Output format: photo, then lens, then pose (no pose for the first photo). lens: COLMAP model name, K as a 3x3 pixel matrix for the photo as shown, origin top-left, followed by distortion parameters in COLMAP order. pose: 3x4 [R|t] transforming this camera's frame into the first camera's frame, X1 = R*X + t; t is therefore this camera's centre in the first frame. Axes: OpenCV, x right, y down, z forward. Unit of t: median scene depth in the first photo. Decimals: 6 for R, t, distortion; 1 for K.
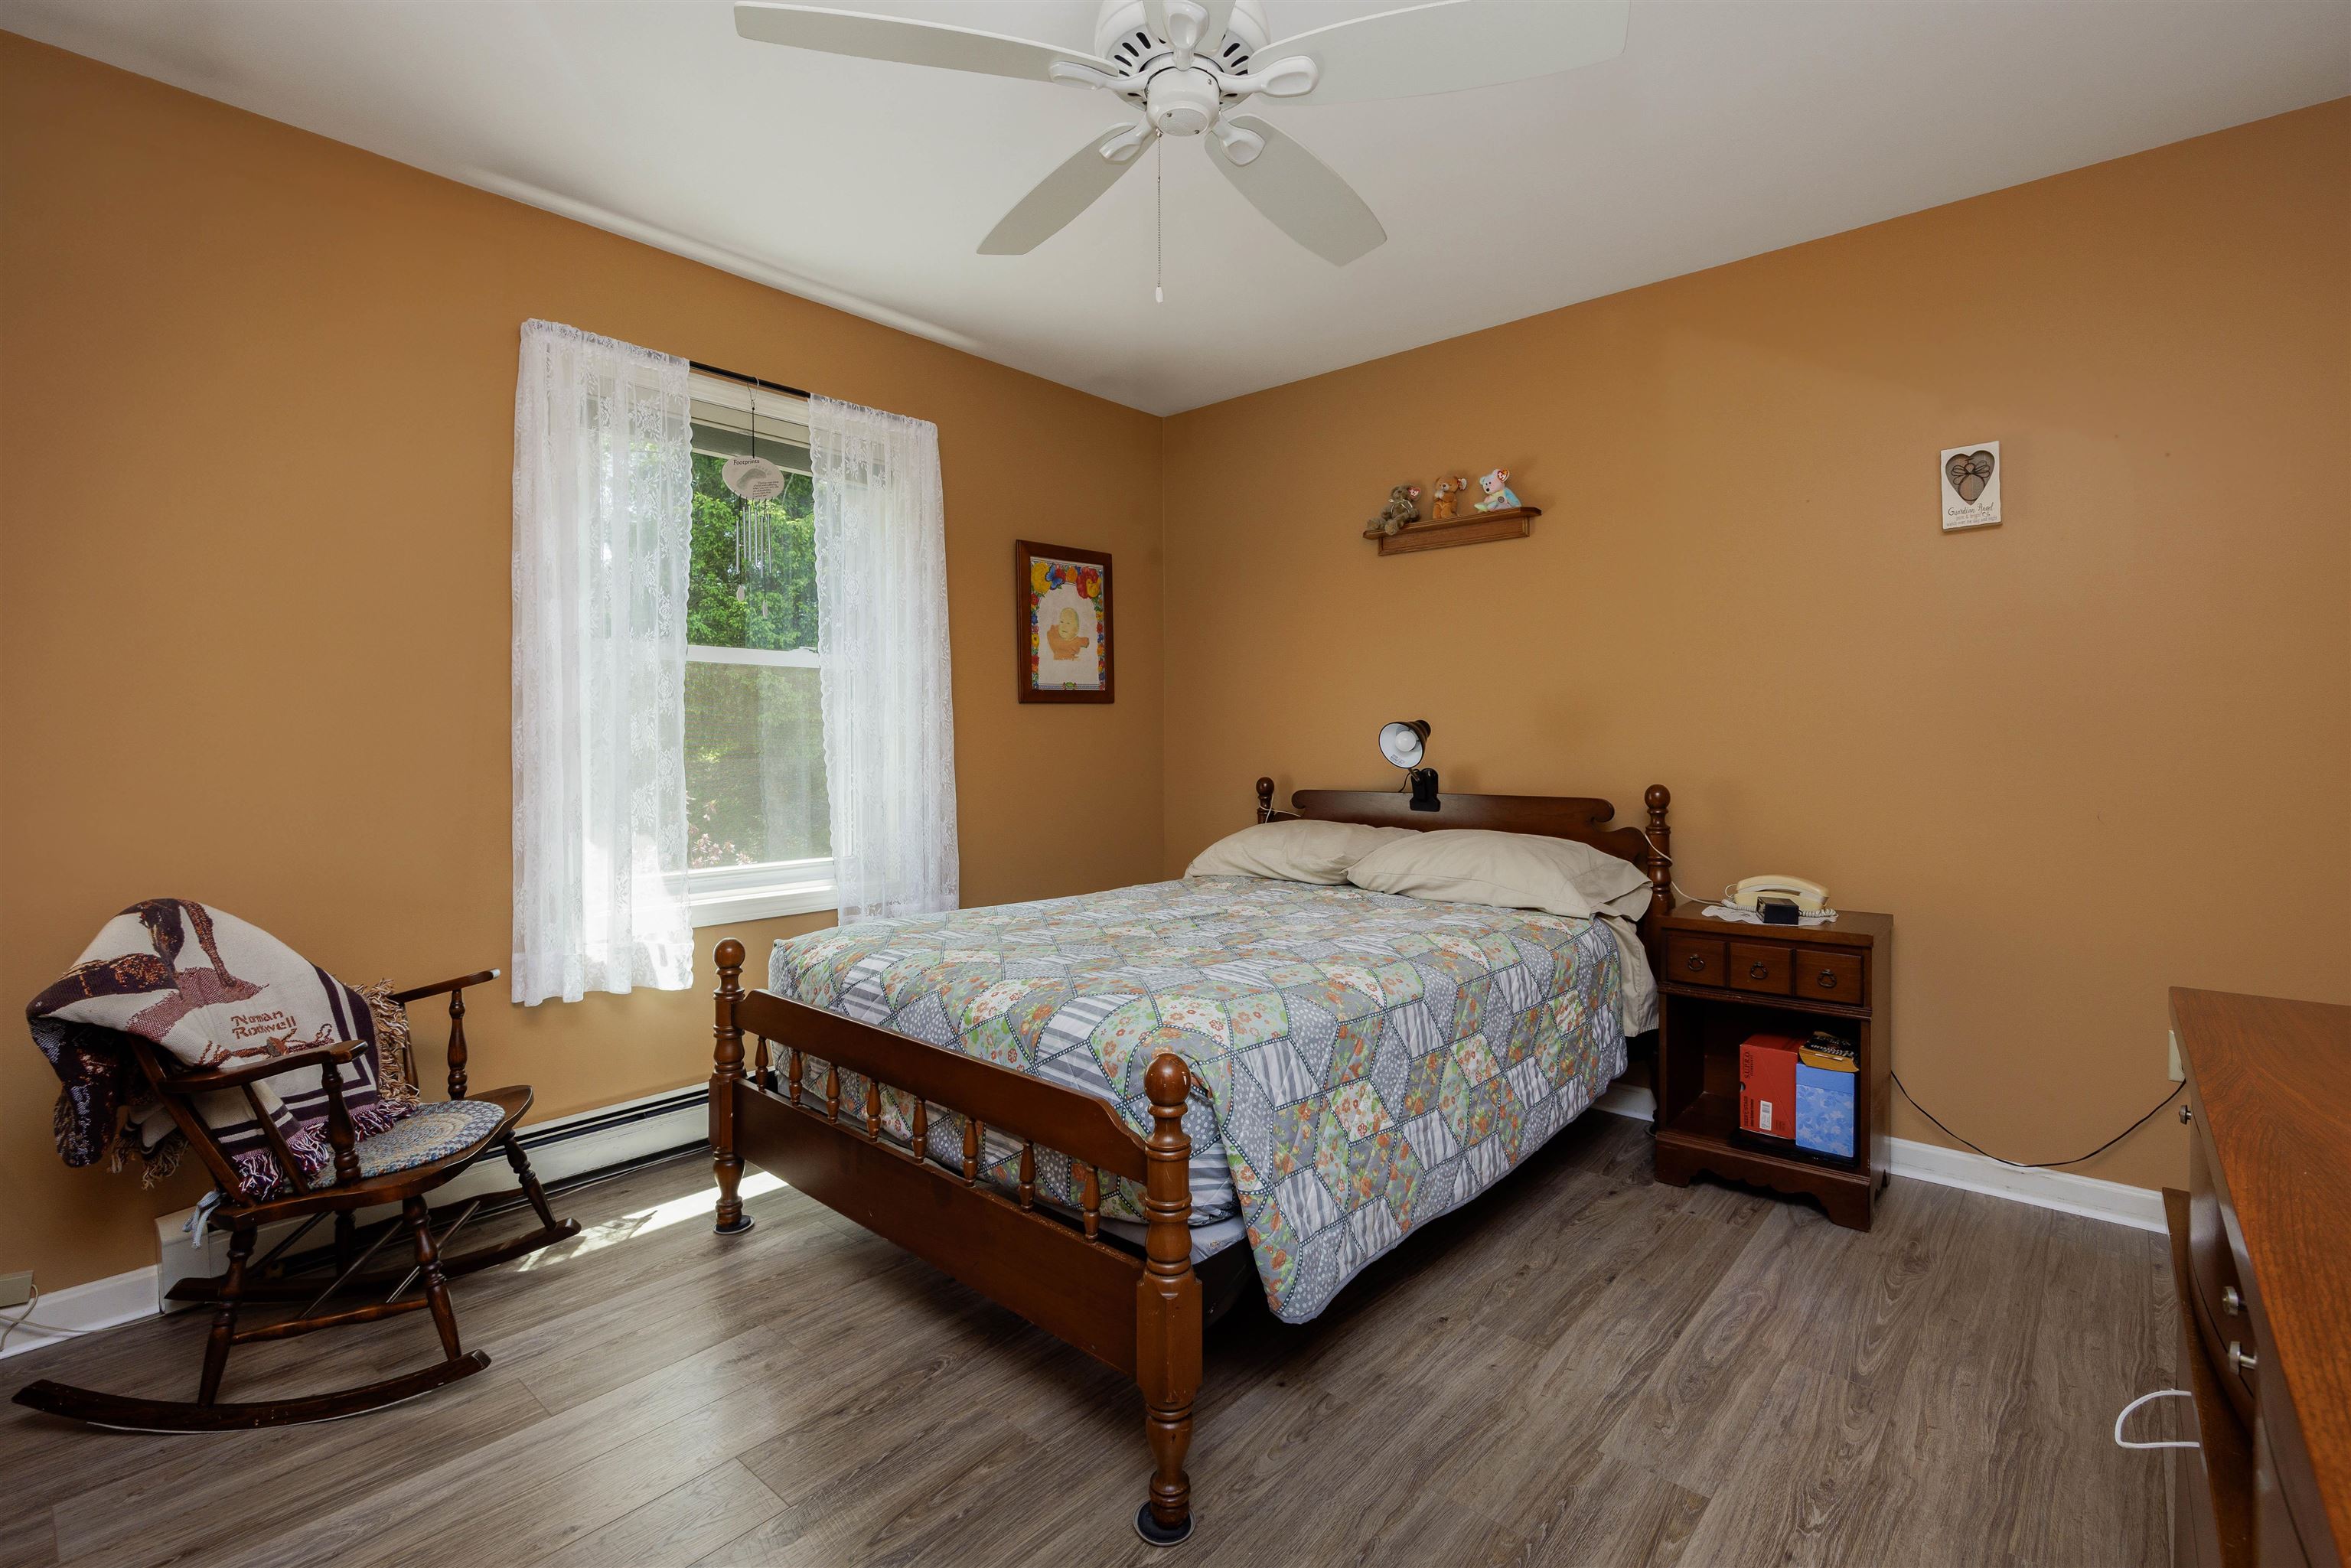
lens RADIAL K [[1044.2, 0, 1171.4], [0, 1044.2, 770.6], [0, 0, 1]] dist [0.000206, 0.000084]
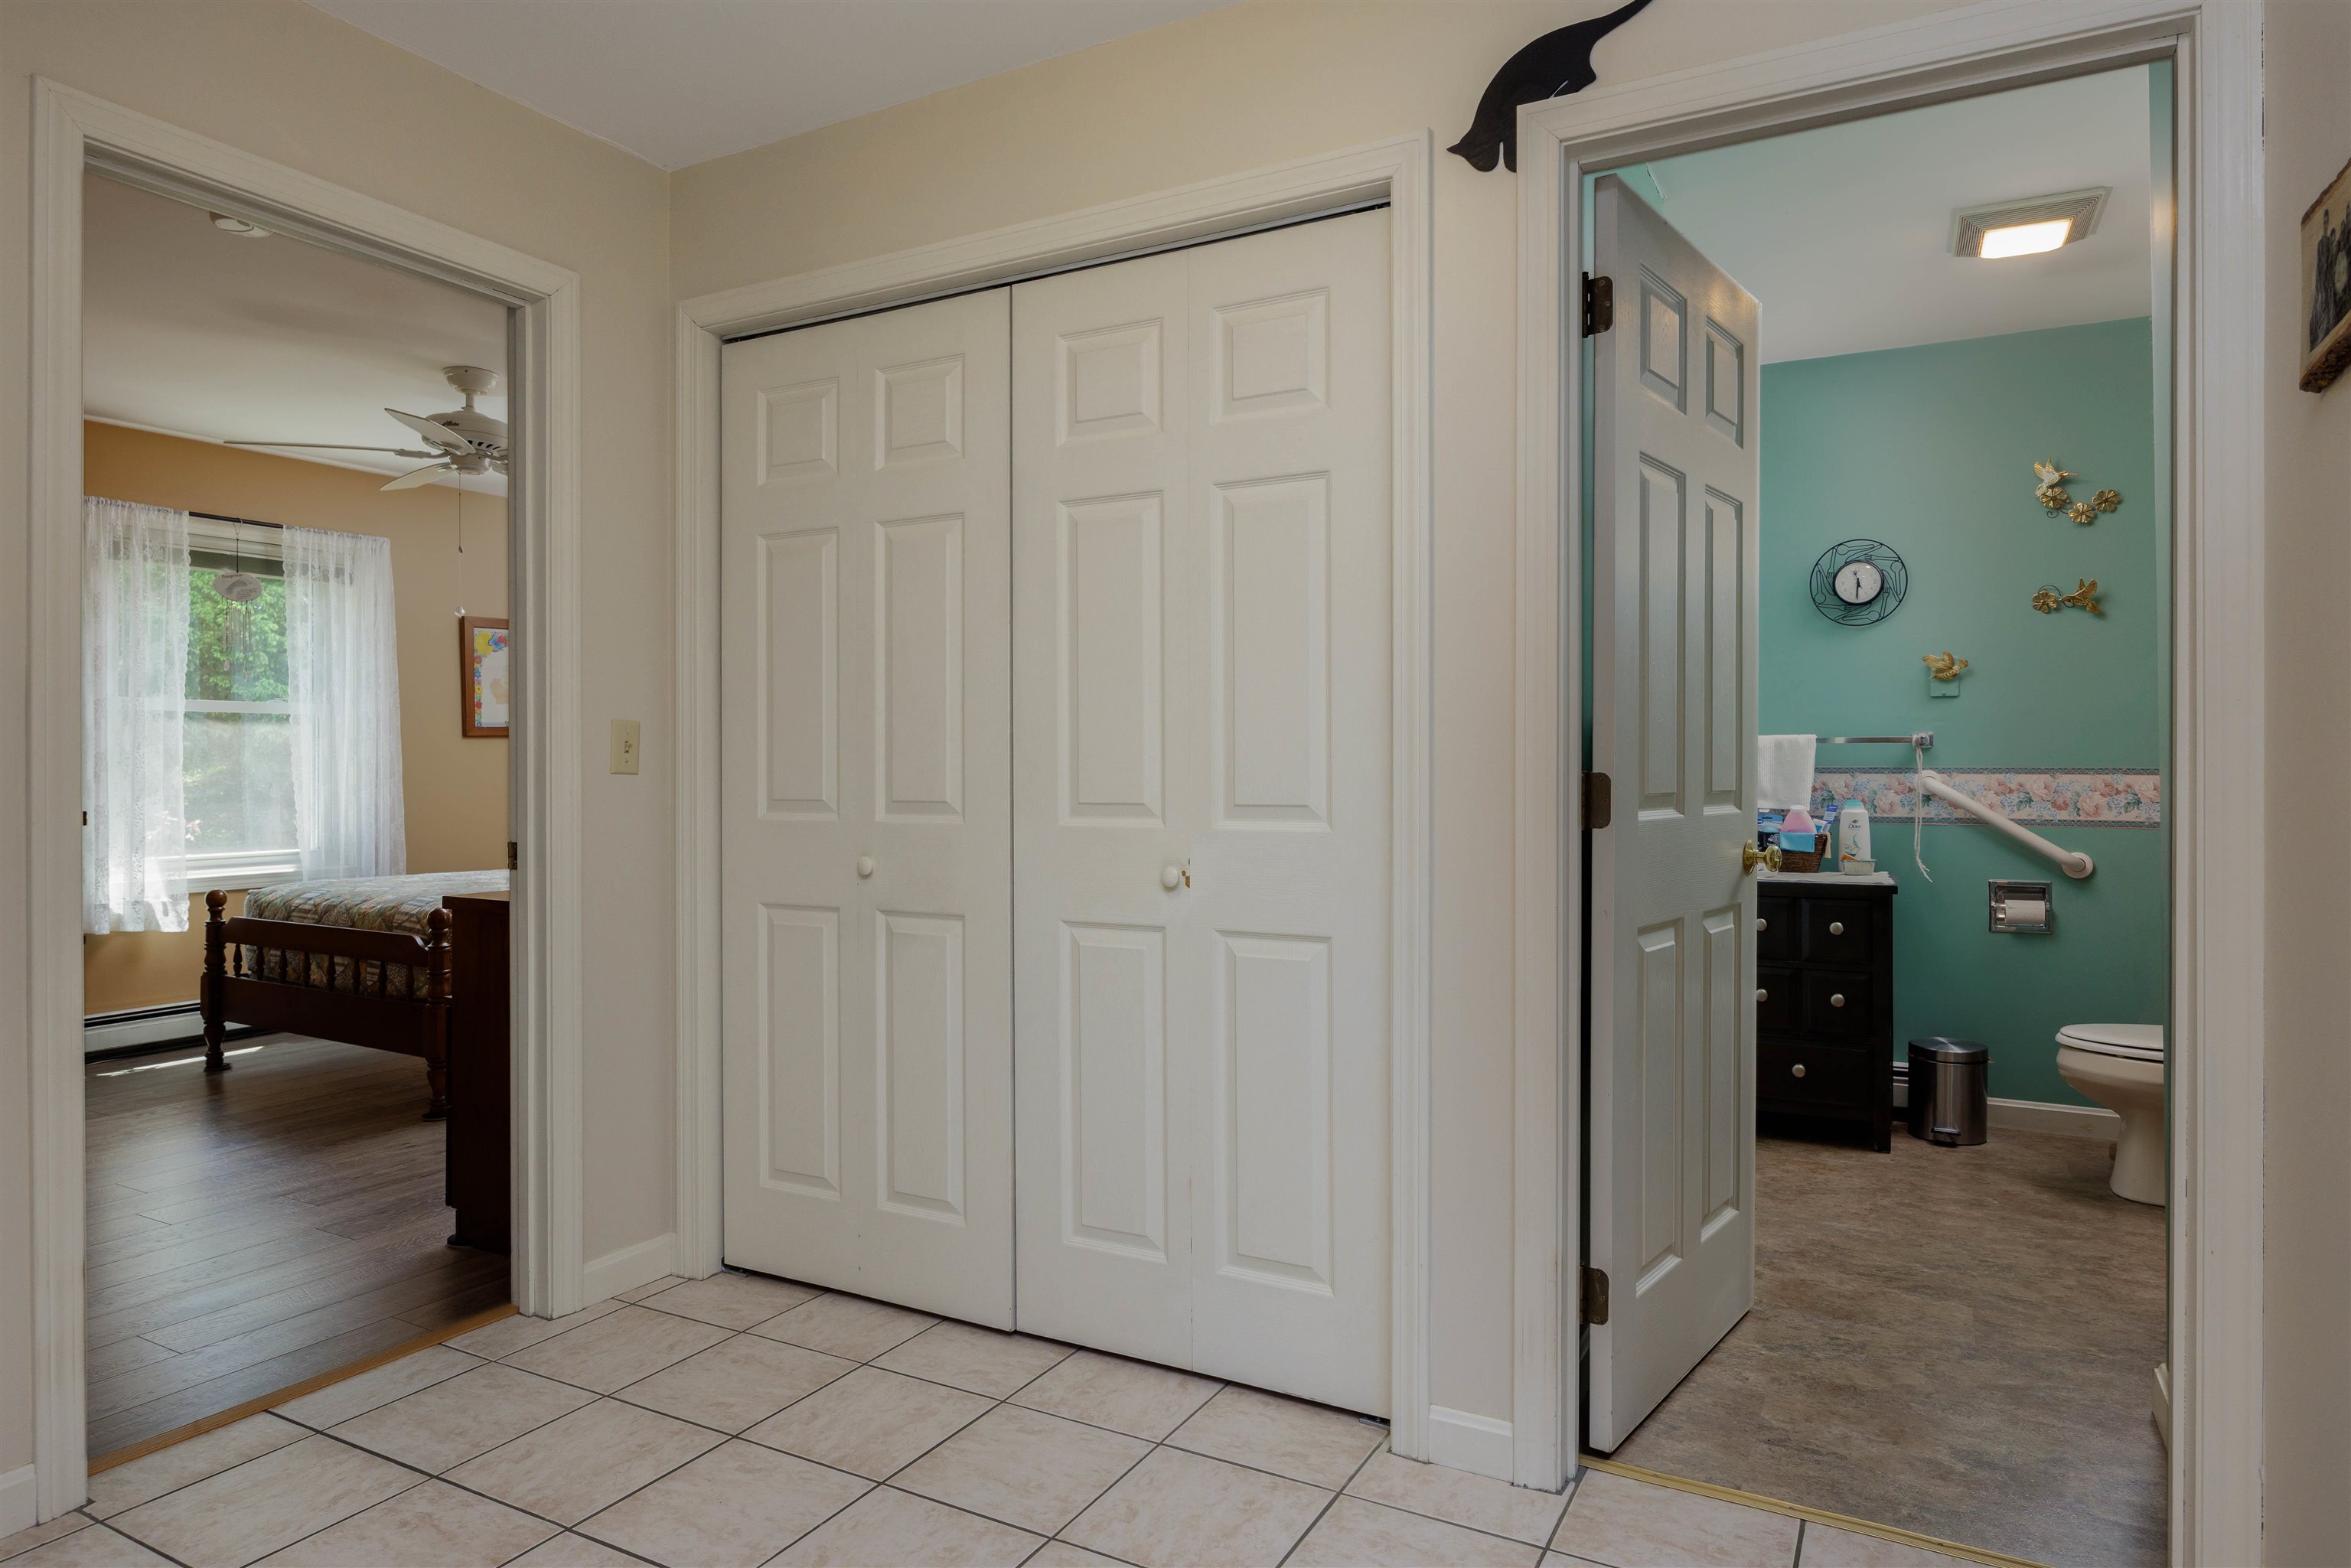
lens RADIAL K [[1340.9, 0, 1188.6], [0, 1340.9, 775.5], [0, 0, 1]] dist [-0.002663, -0.000632]
pose [[0.974157, 0.001410, 0.225867, 0.524501], [0.002950, 0.999816, -0.018965, 0.026847], [-0.225852, 0.019141, 0.973974, -1.242155]]
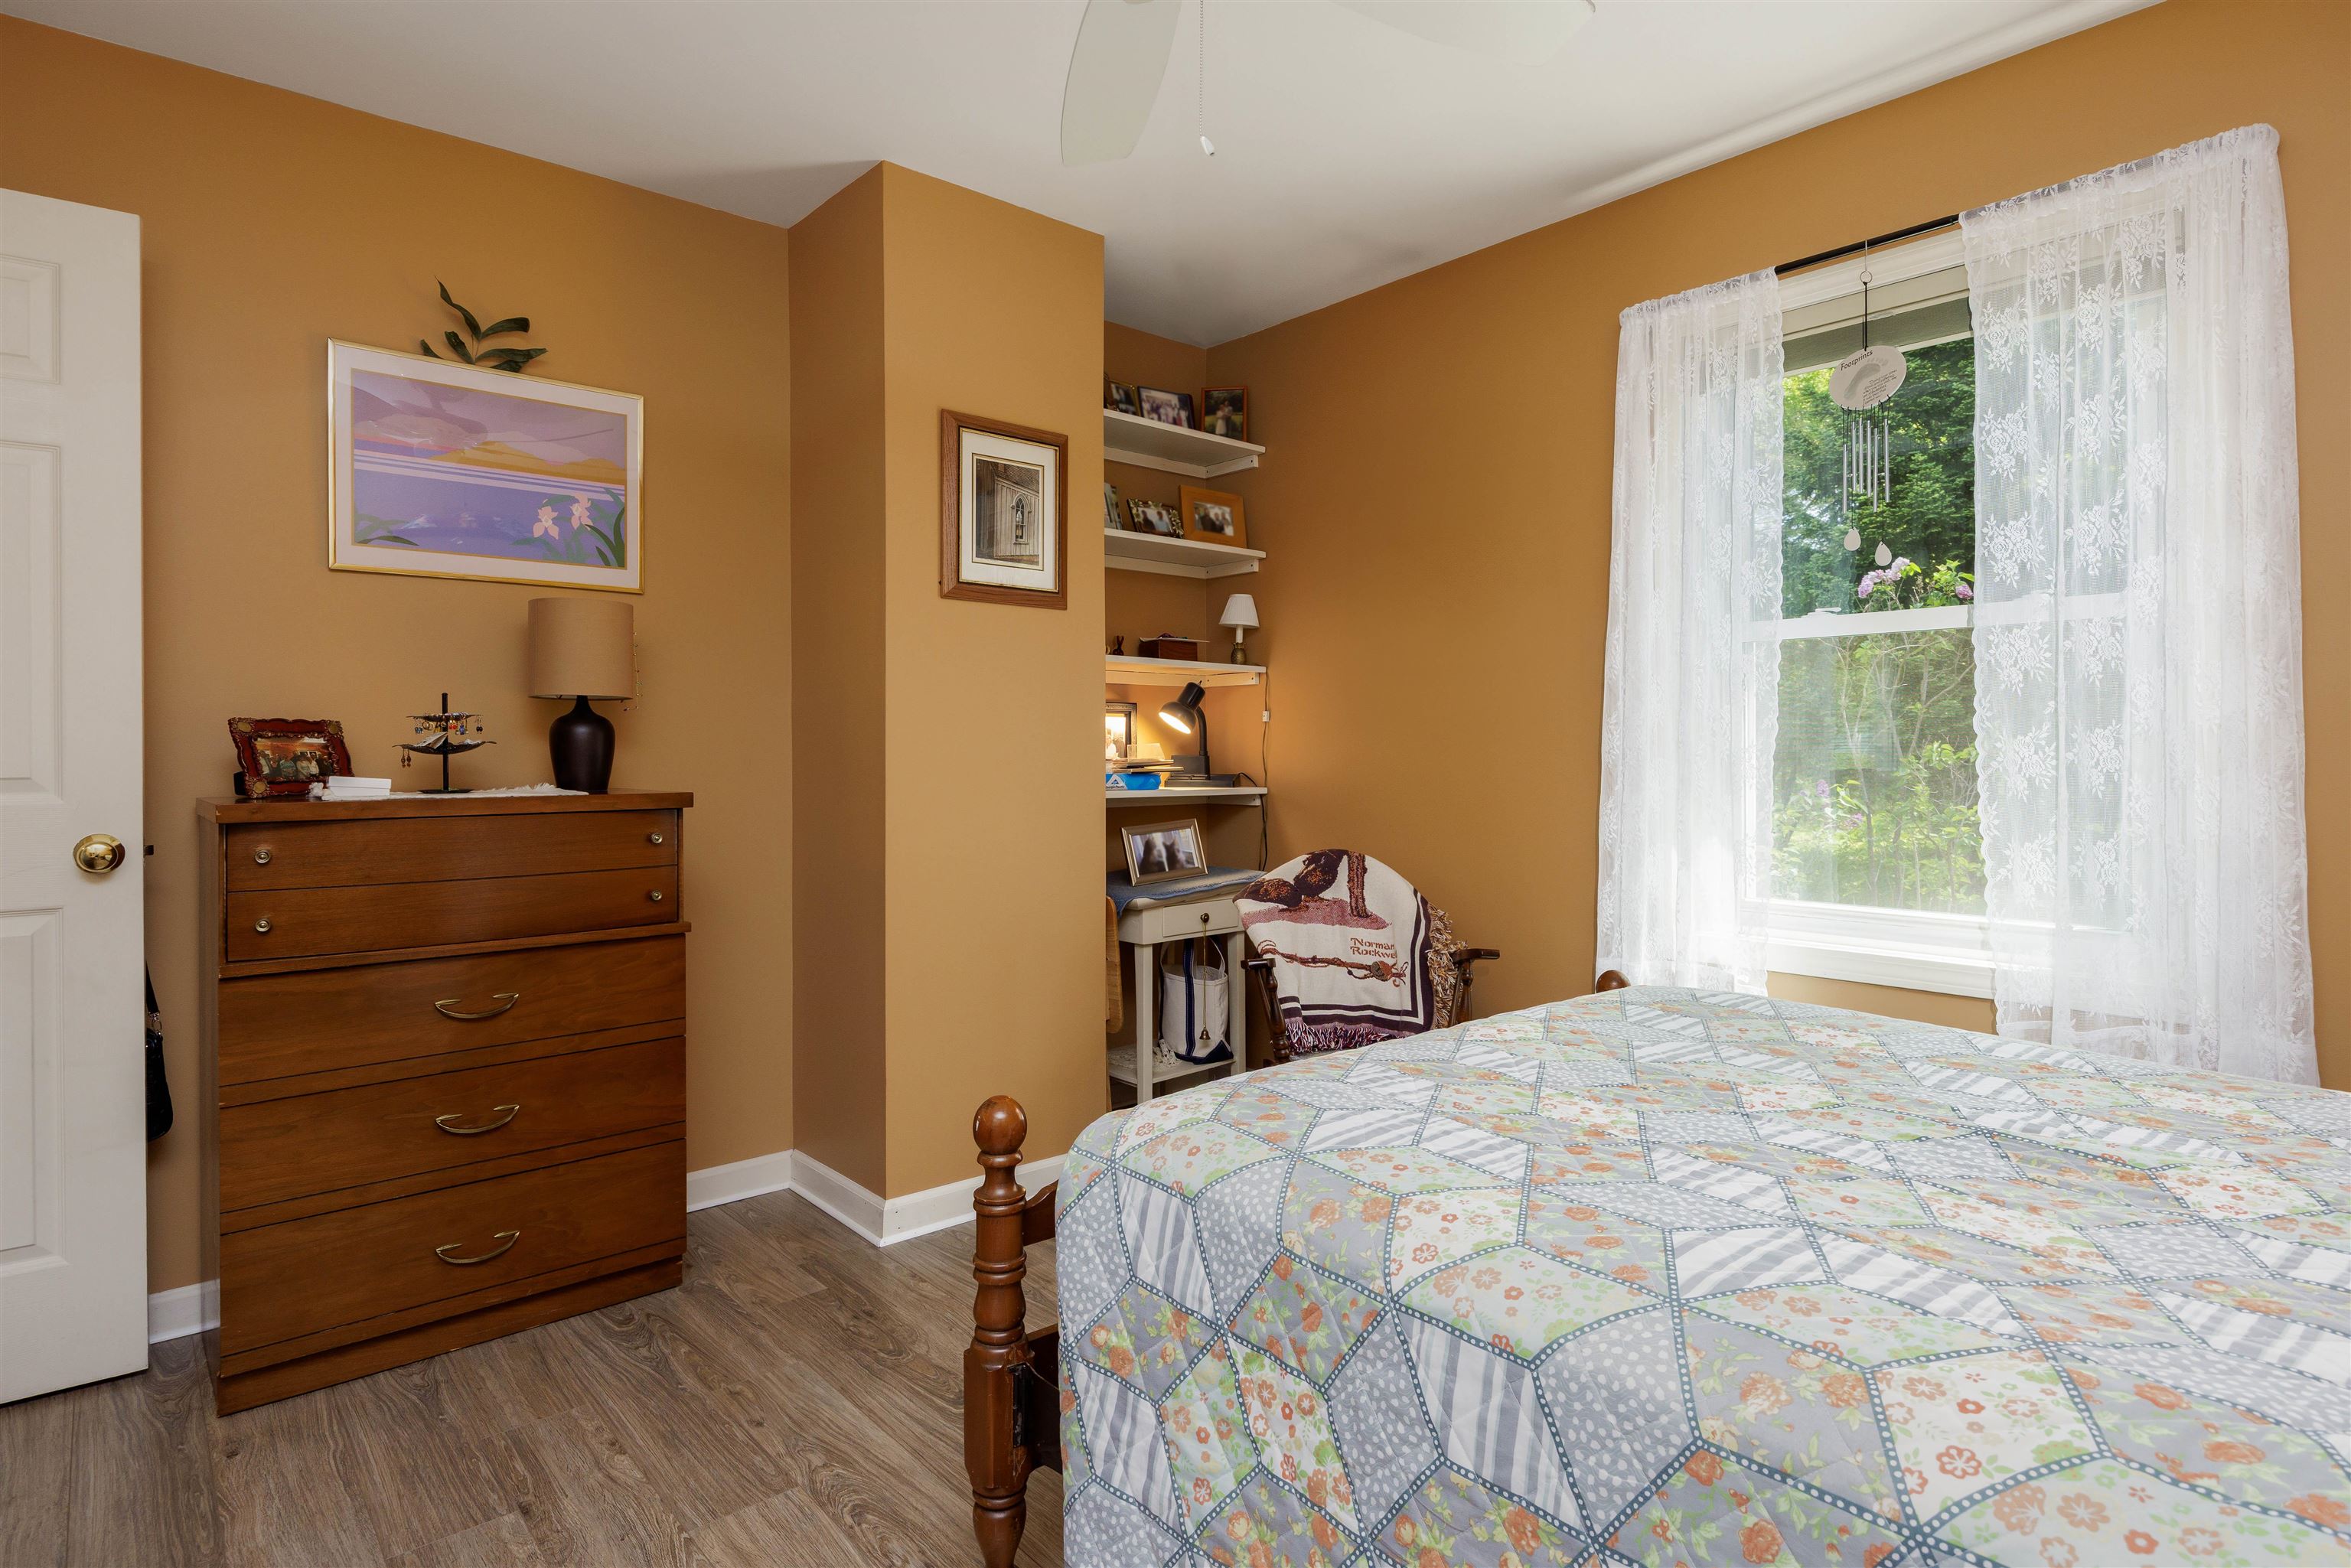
lens RADIAL K [[1204.8, 0, 1177.7], [0, 1204.8, 765.5], [0, 0, 1]] dist [0.002088, 0.000375]
pose [[-0.108883, 0.018842, -0.993876, 0.548043], [-0.018286, 0.999613, 0.020954, -0.020668], [0.993886, 0.020456, -0.108496, 0.685916]]
